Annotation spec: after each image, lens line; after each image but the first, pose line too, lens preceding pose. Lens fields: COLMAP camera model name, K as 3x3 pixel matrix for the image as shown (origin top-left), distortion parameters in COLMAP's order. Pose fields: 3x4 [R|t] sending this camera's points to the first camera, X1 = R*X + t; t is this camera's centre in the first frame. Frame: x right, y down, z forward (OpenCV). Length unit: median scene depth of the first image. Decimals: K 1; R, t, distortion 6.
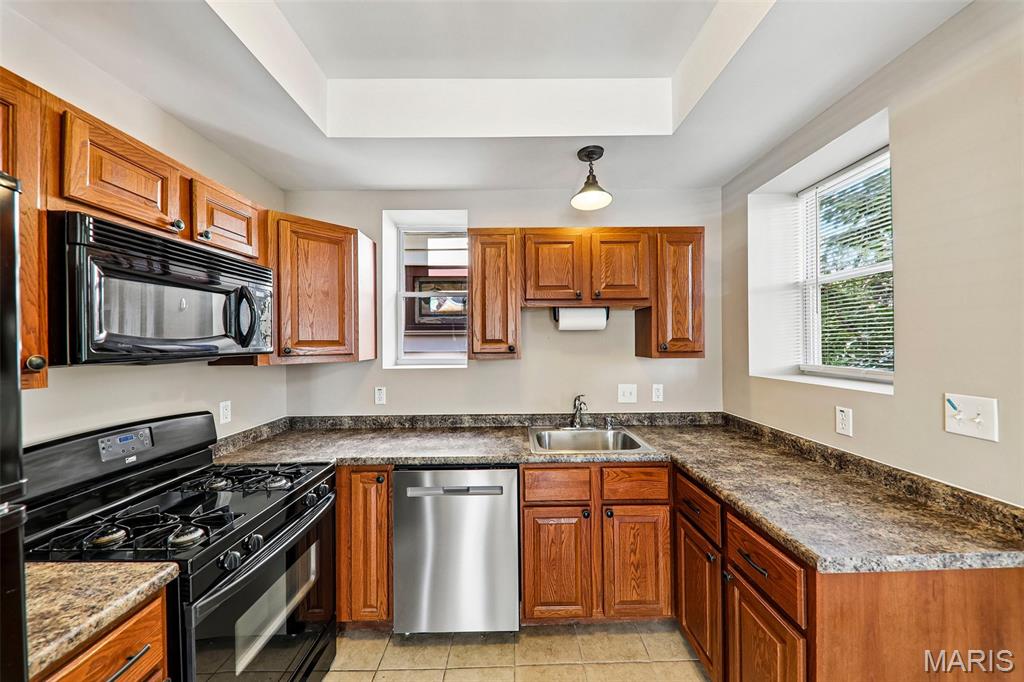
lens RADIAL K [[356.3, 0, 516.6], [0, 356.3, 321.9], [0, 0, 1]] dist [0.014723, -0.005467]
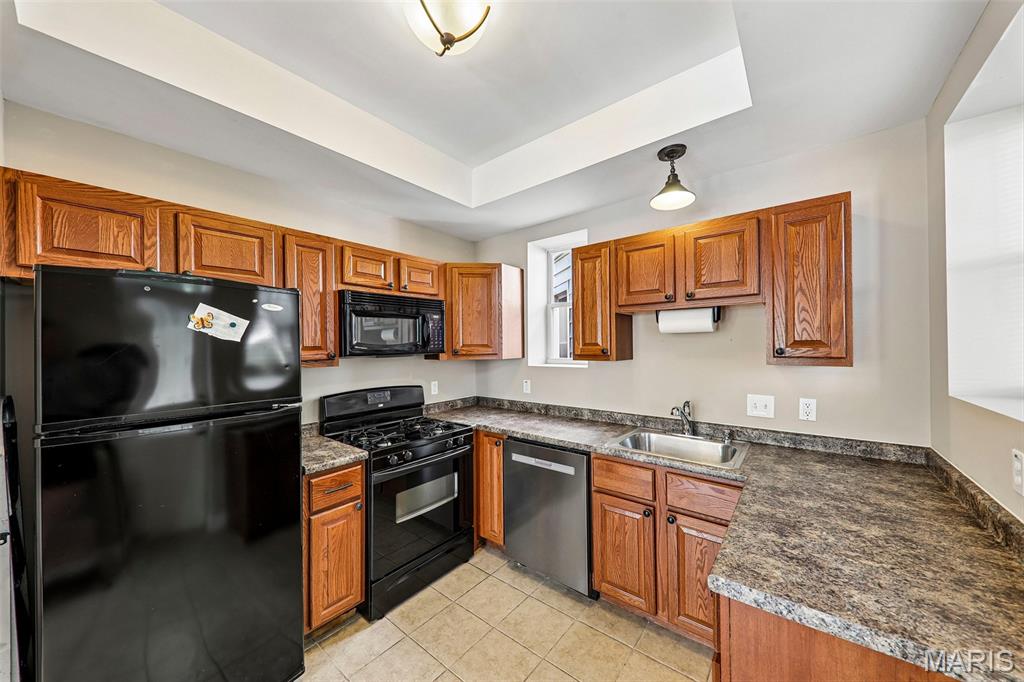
lens RADIAL K [[356.3, 0, 516.6], [0, 356.3, 332.9], [0, 0, 1]] dist [0.014723, -0.005467]
pose [[0.773579, -0.022249, -0.633309, 0.561036], [0.038939, 0.999164, 0.012461, -0.006812], [0.632502, -0.034300, 0.773799, -0.018683]]
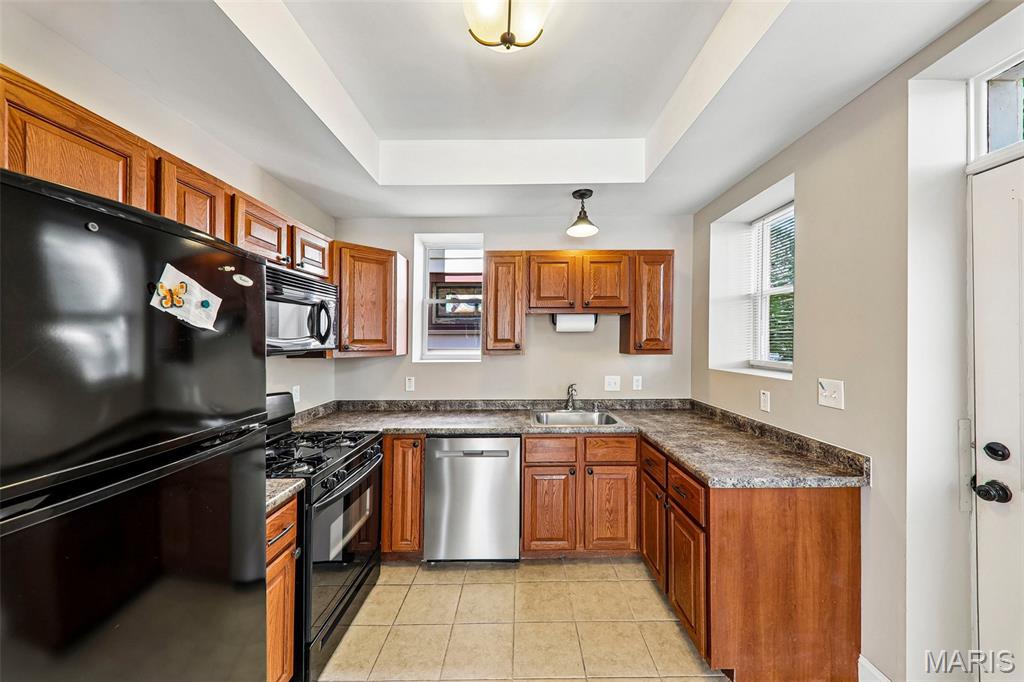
lens RADIAL K [[356.3, 0, 520.5], [0, 356.3, 333.0], [0, 0, 1]] dist [0.014723, -0.005467]
pose [[0.999974, 0.004262, -0.005791, 0.006656], [-0.004058, 0.999388, 0.034755, -0.017991], [0.005935, -0.034731, 0.999379, -0.297445]]
